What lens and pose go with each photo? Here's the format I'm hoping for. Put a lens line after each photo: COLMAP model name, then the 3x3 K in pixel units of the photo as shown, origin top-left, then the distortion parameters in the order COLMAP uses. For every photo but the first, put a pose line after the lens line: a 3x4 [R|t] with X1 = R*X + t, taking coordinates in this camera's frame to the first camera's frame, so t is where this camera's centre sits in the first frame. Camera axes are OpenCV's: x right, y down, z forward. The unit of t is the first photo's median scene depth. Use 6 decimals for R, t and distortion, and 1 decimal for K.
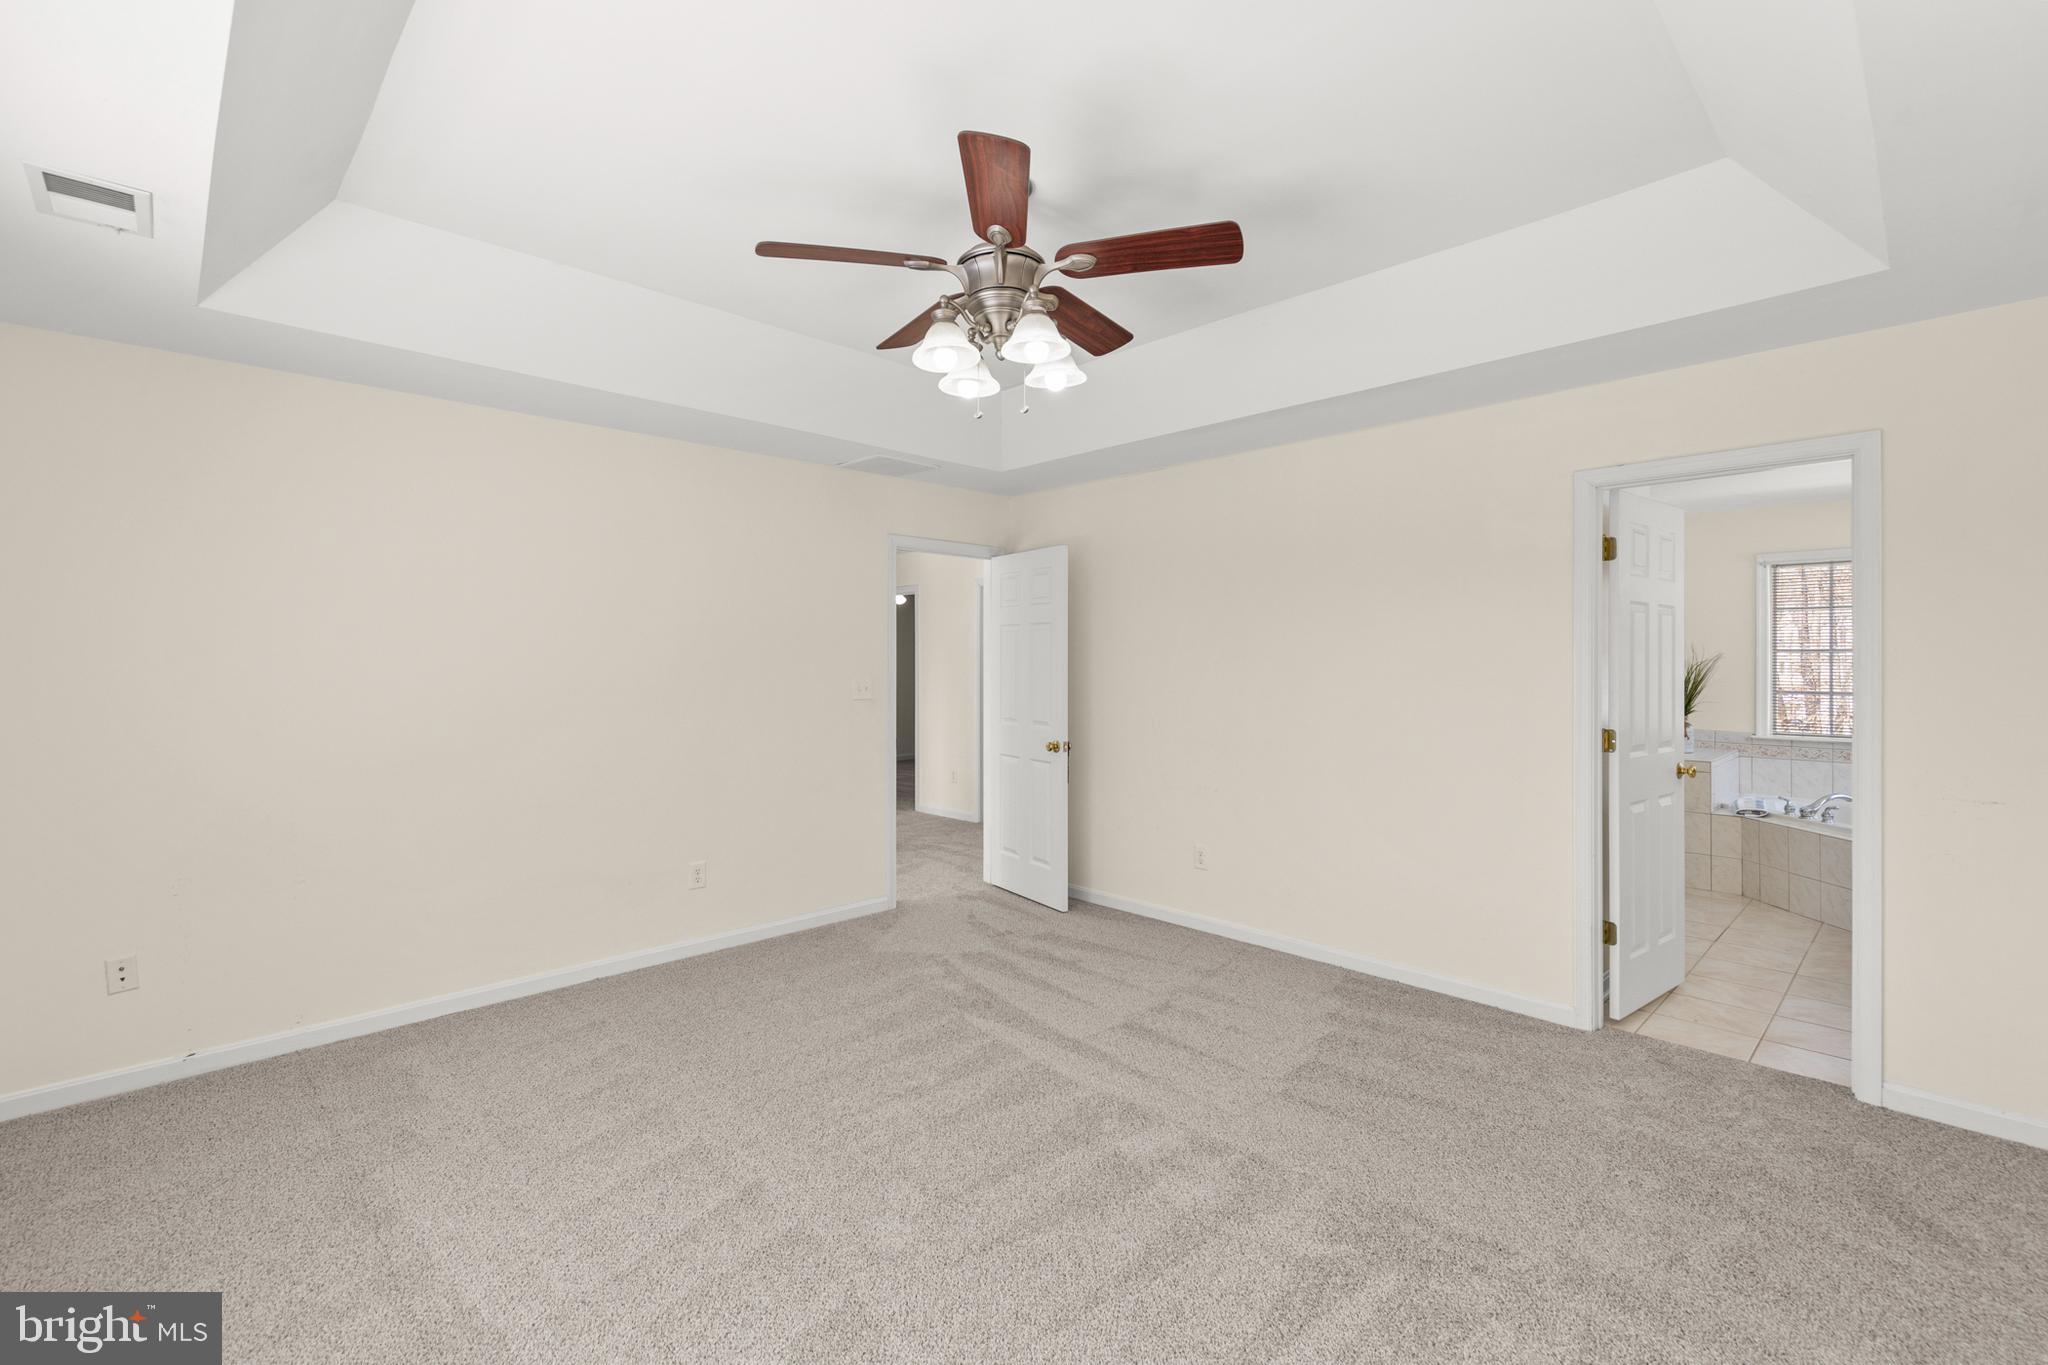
lens RADIAL K [[913.7, 0, 1024.0], [0, 913.7, 682.5], [0, 0, 1]] dist [-0.001438, -0.000275]
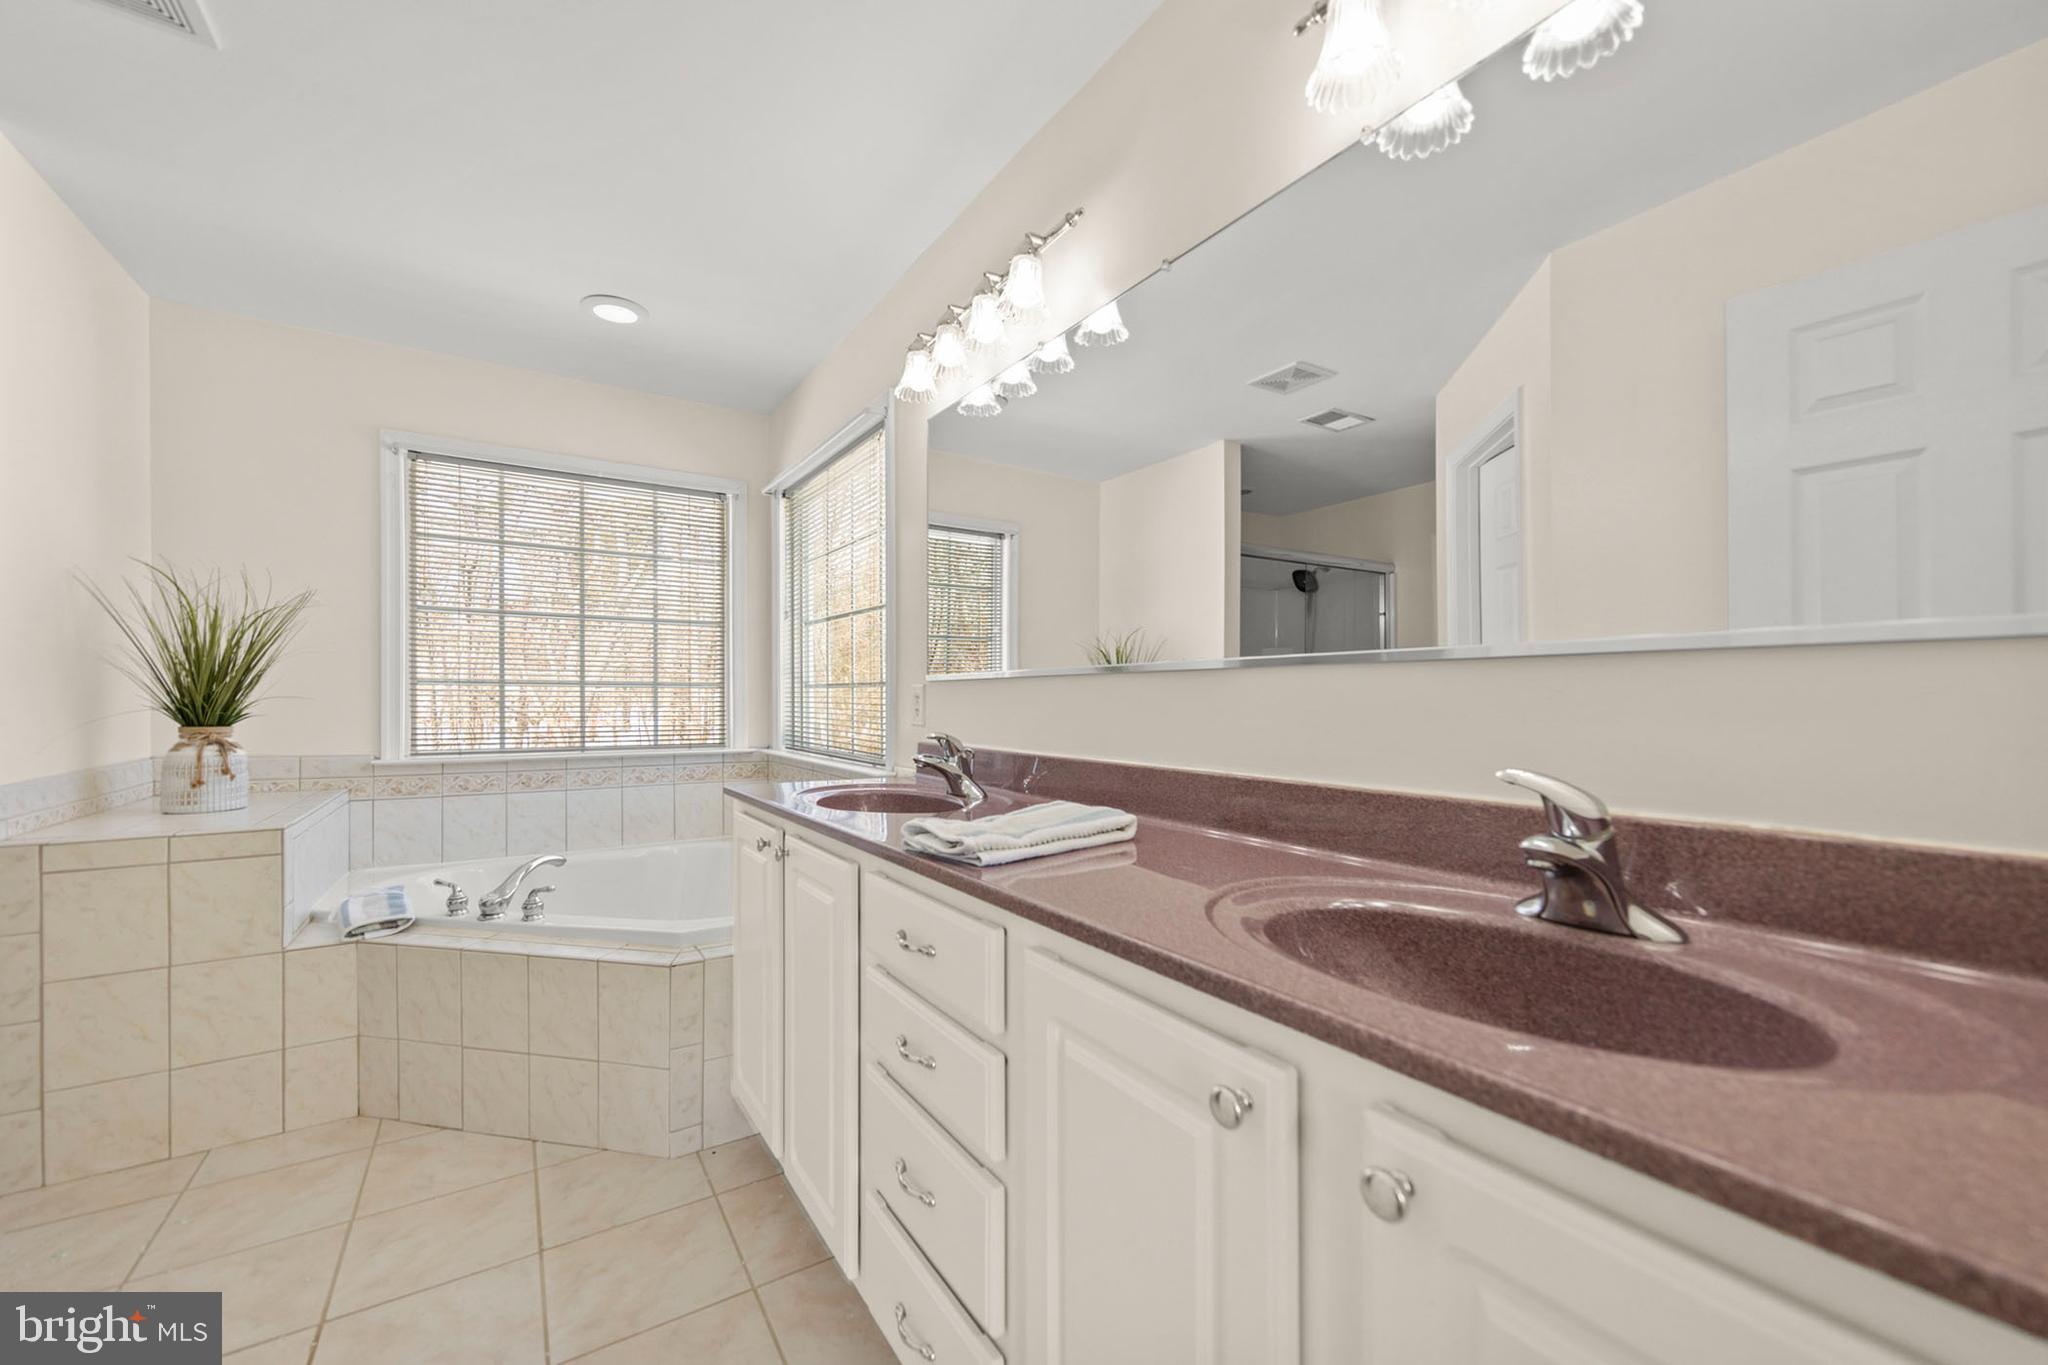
lens RADIAL K [[799.9, 0, 1024.0], [0, 799.9, 682.5], [0, 0, 1]] dist [0.002951, 0.000301]
pose [[0.198535, 0.013859, 0.979996, 0.443866], [0.018989, 0.999658, -0.017984, 0.030345], [-0.979910, 0.022180, 0.198204, 0.573334]]
